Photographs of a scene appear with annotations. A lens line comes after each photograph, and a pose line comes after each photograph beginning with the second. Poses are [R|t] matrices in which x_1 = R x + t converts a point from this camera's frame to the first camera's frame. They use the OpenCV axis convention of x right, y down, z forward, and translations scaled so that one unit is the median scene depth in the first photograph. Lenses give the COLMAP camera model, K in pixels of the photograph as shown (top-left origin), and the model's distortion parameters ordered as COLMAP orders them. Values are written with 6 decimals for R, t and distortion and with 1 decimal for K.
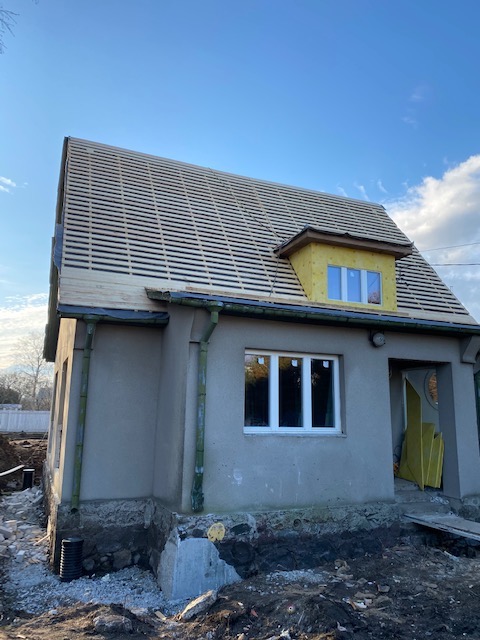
lens RADIAL K [[491.0, 0, 241.5], [0, 491.0, 320.0], [0, 0, 1]] dist [0.007022, 0.001304]
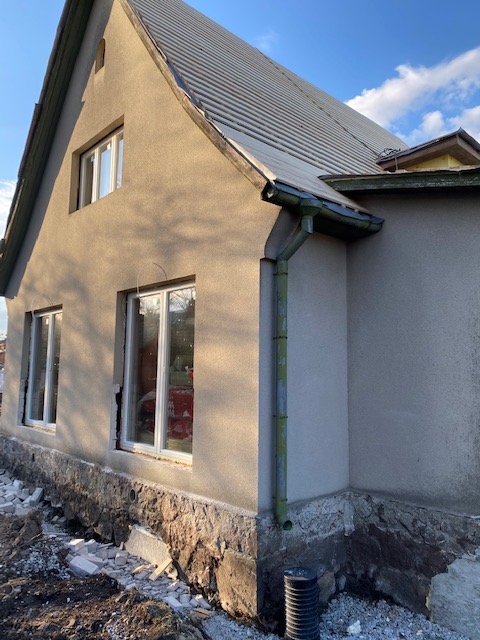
lens RADIAL K [[491.0, 0, 239.3], [0, 491.0, 319.9], [0, 0, 1]] dist [0.007022, 0.001304]
pose [[0.943216, 0.025317, 0.331213, -0.569672], [-0.051213, 0.996253, 0.069693, 0.094843], [-0.328208, -0.082698, 0.940979, 0.451857]]
